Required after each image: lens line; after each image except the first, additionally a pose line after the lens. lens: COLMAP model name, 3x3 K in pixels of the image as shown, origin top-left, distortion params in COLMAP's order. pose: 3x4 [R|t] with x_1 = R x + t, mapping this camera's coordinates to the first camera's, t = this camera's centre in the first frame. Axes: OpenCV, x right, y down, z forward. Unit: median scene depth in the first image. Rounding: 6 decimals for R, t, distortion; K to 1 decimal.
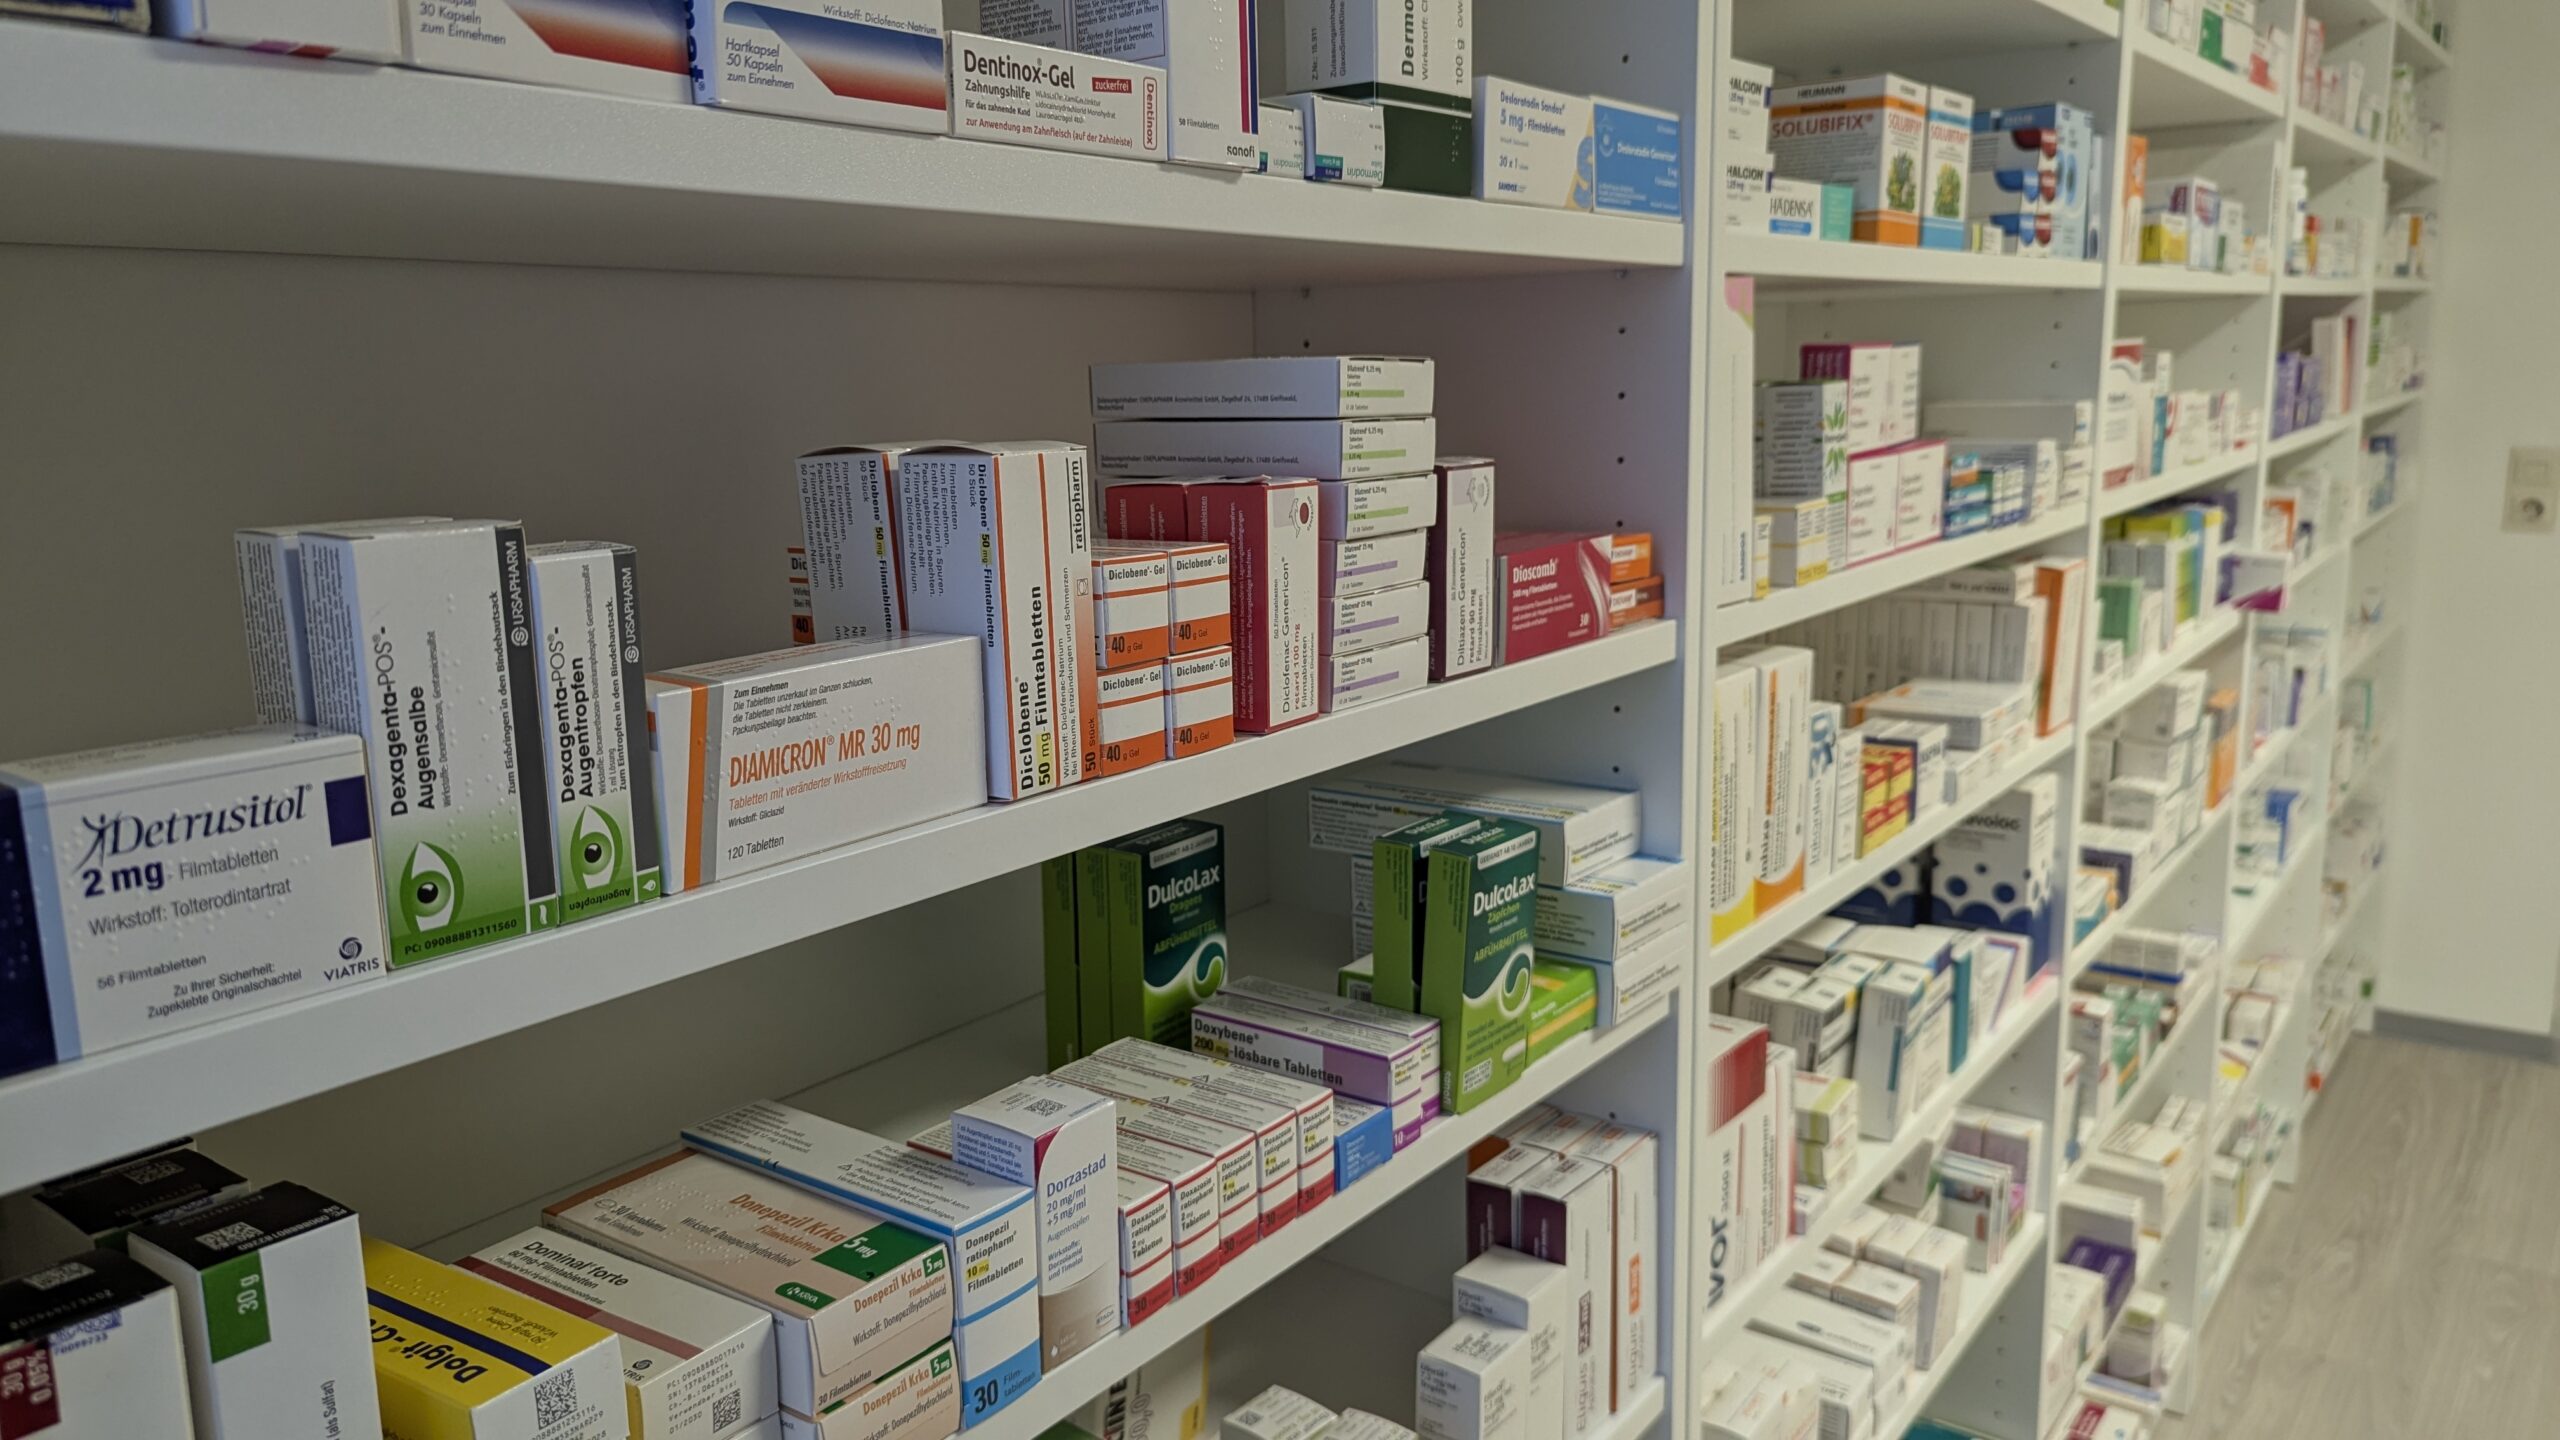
lens RADIAL K [[1869.9, 0, 1278.7], [0, 1869.9, 726.8], [0, 0, 1]] dist [0.056960, -0.030252]
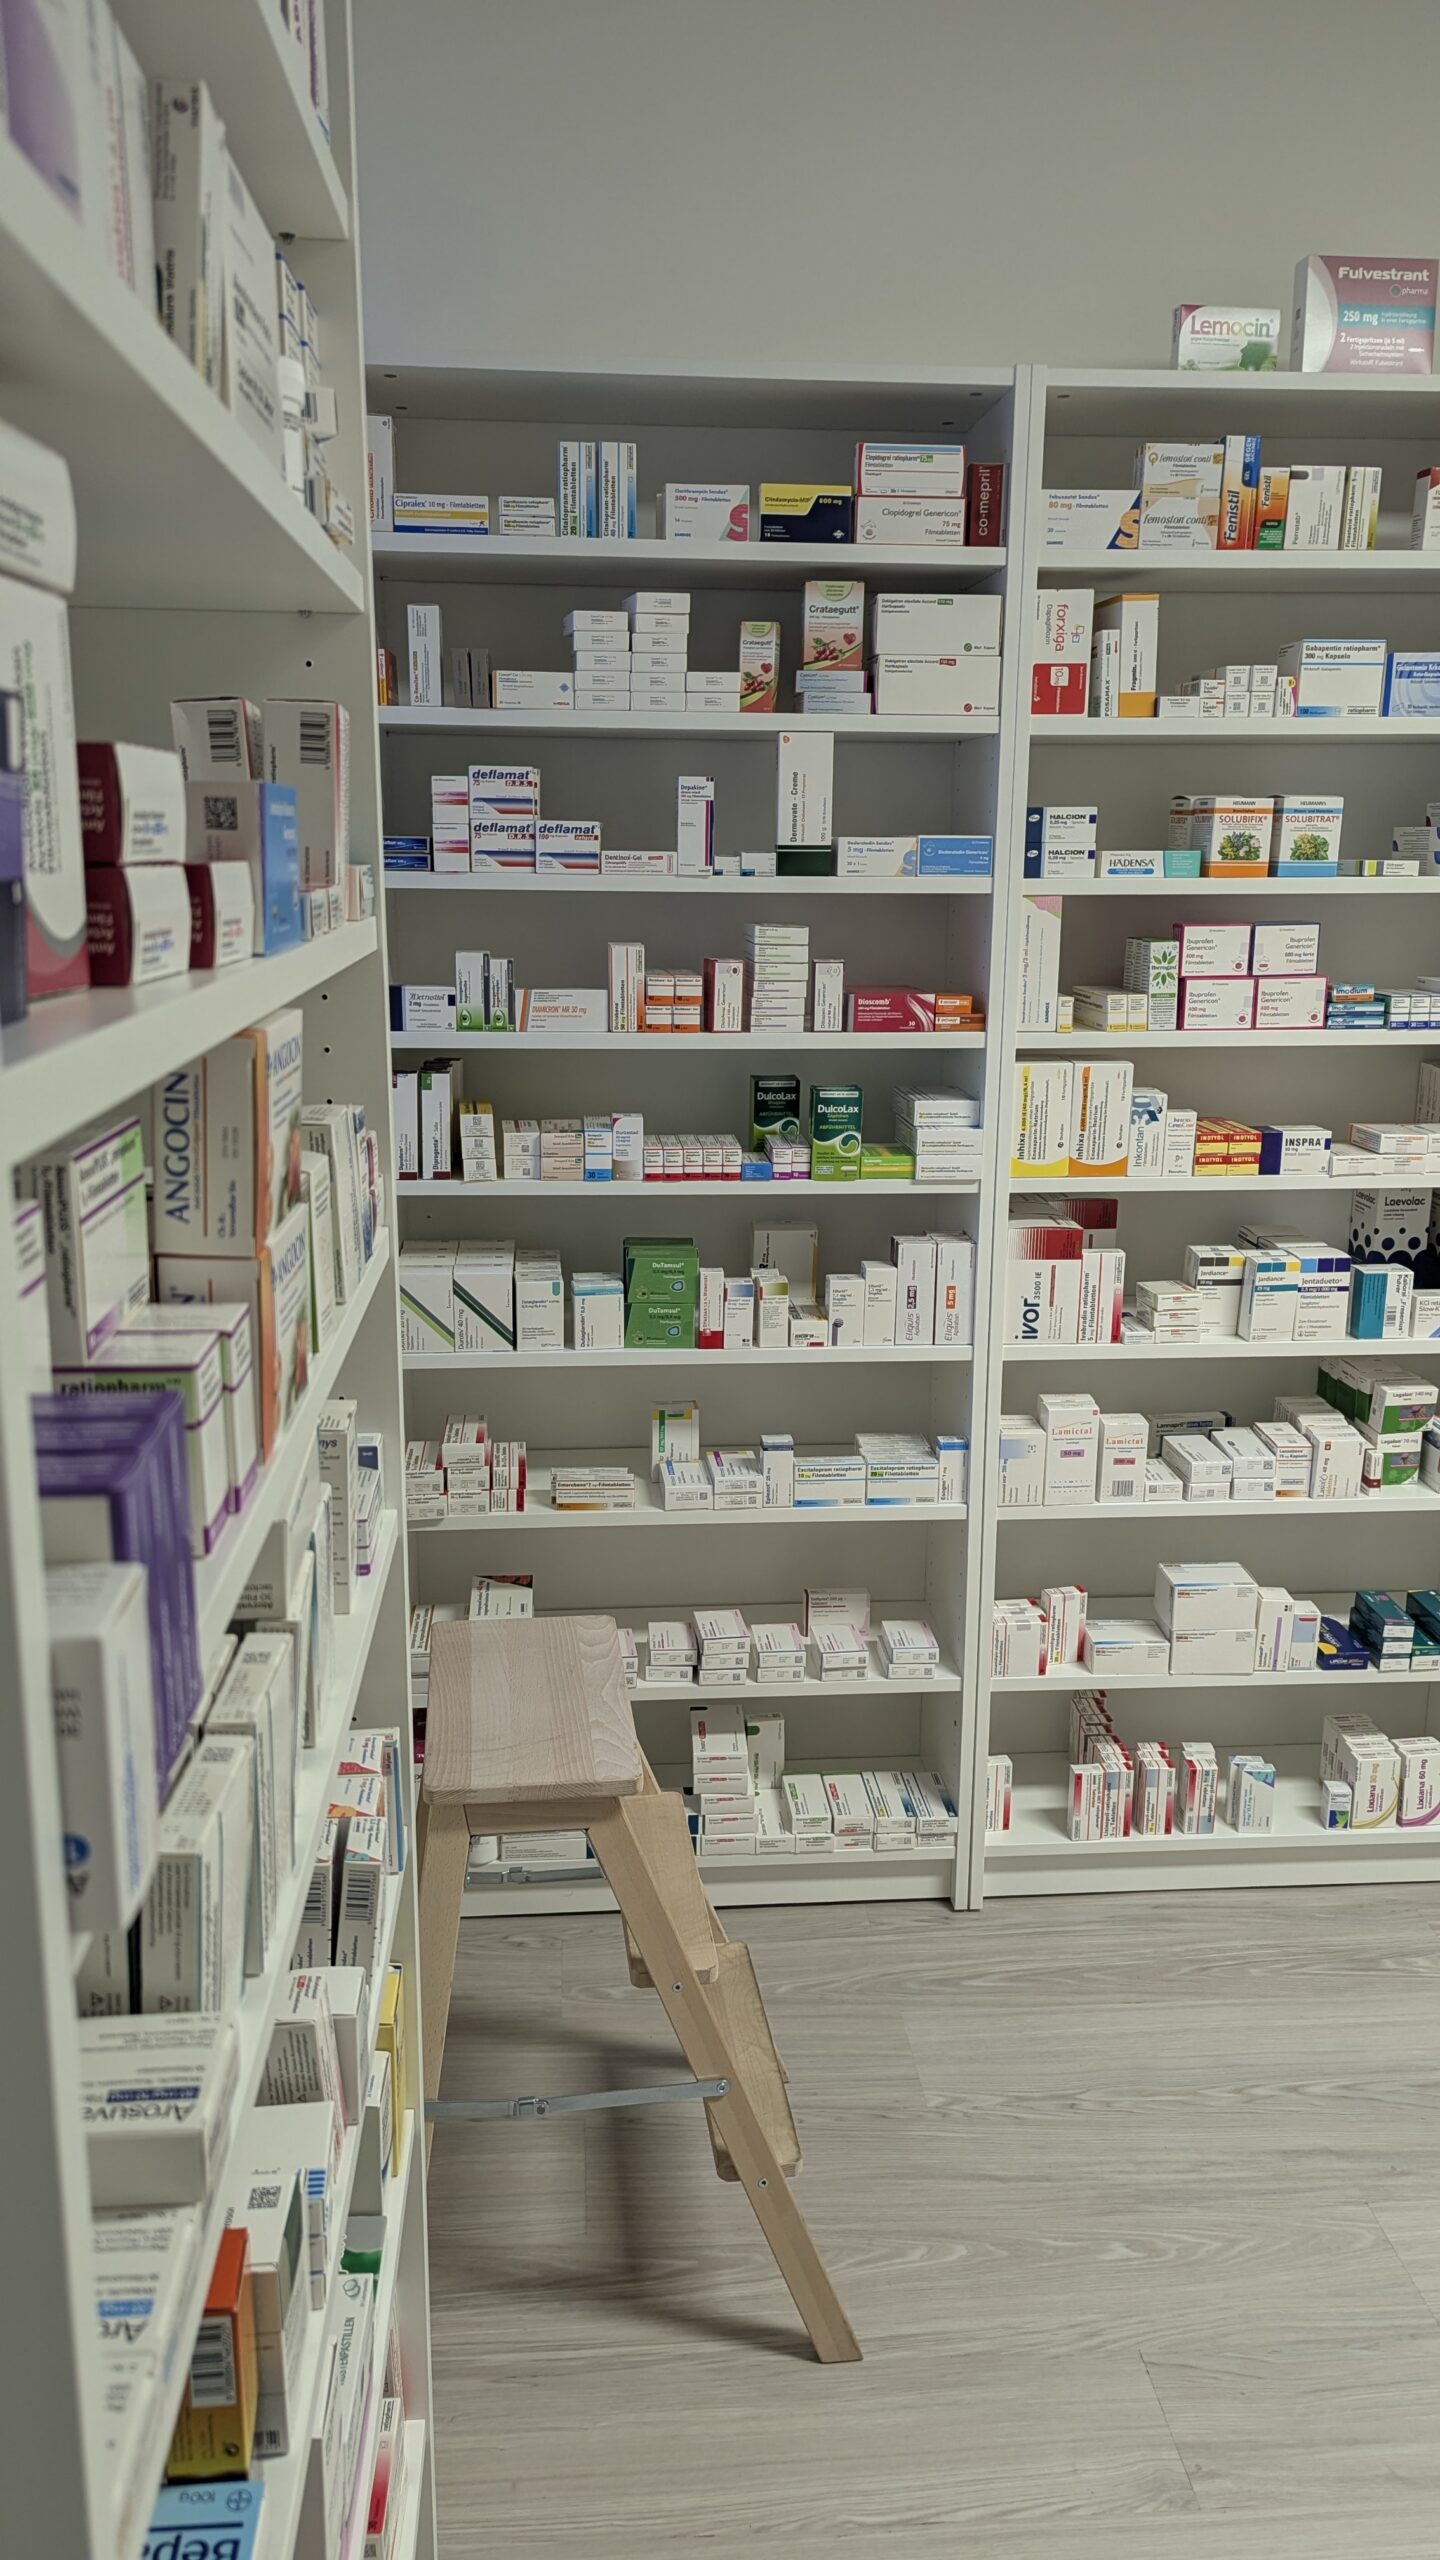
lens RADIAL K [[1869.9, 0, 719.8], [0, 1869.9, 1277.7], [0, 0, 1]] dist [0.056960, -0.030252]
pose [[0.649936, 0.191317, -0.735514, 2.441696], [-0.162944, 0.980369, 0.111023, 0.058021], [0.742315, 0.047690, 0.668351, -1.205785]]
